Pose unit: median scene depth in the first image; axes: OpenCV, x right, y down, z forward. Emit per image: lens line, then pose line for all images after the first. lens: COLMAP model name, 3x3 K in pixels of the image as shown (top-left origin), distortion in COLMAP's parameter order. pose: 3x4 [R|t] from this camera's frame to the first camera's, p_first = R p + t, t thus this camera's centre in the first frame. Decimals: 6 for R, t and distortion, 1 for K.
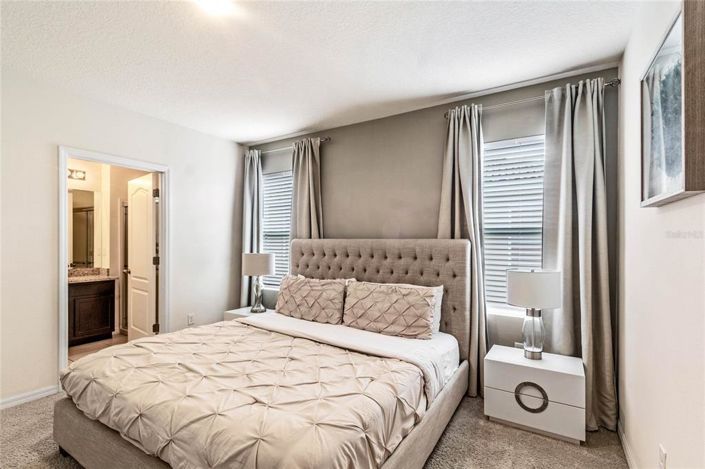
lens RADIAL K [[324.9, 0, 354.7], [0, 324.9, 244.4], [0, 0, 1]] dist [0.003462, 0.000394]
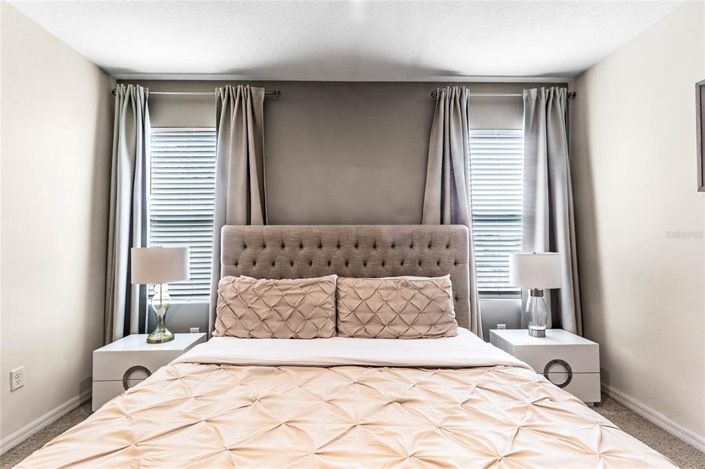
lens RADIAL K [[324.9, 0, 351.7], [0, 324.9, 231.8], [0, 0, 1]] dist [0.003462, 0.000394]
pose [[0.839080, 0.000172, 0.544008, -0.420664], [0.013213, 0.999698, -0.020697, 0.019137], [-0.543847, 0.024555, 0.838825, 0.341028]]
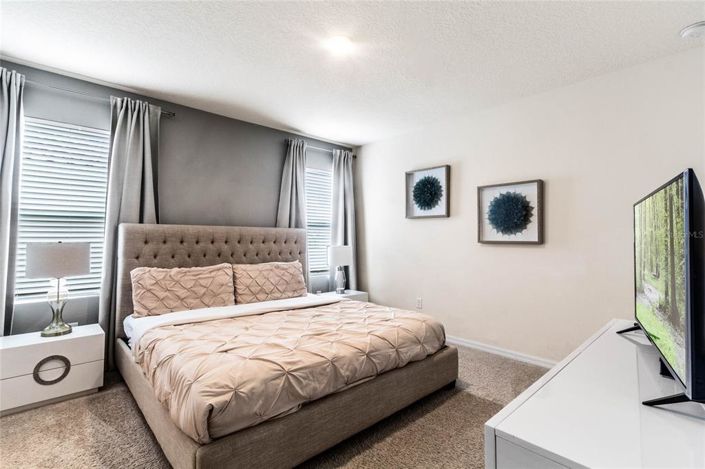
lens RADIAL K [[324.9, 0, 345.8], [0, 324.9, 229.5], [0, 0, 1]] dist [0.003462, 0.000394]
pose [[0.290566, 0.018593, 0.956674, -0.962972], [0.001254, 0.999803, -0.019812, 0.017331], [-0.956854, 0.006957, 0.290485, 0.338964]]
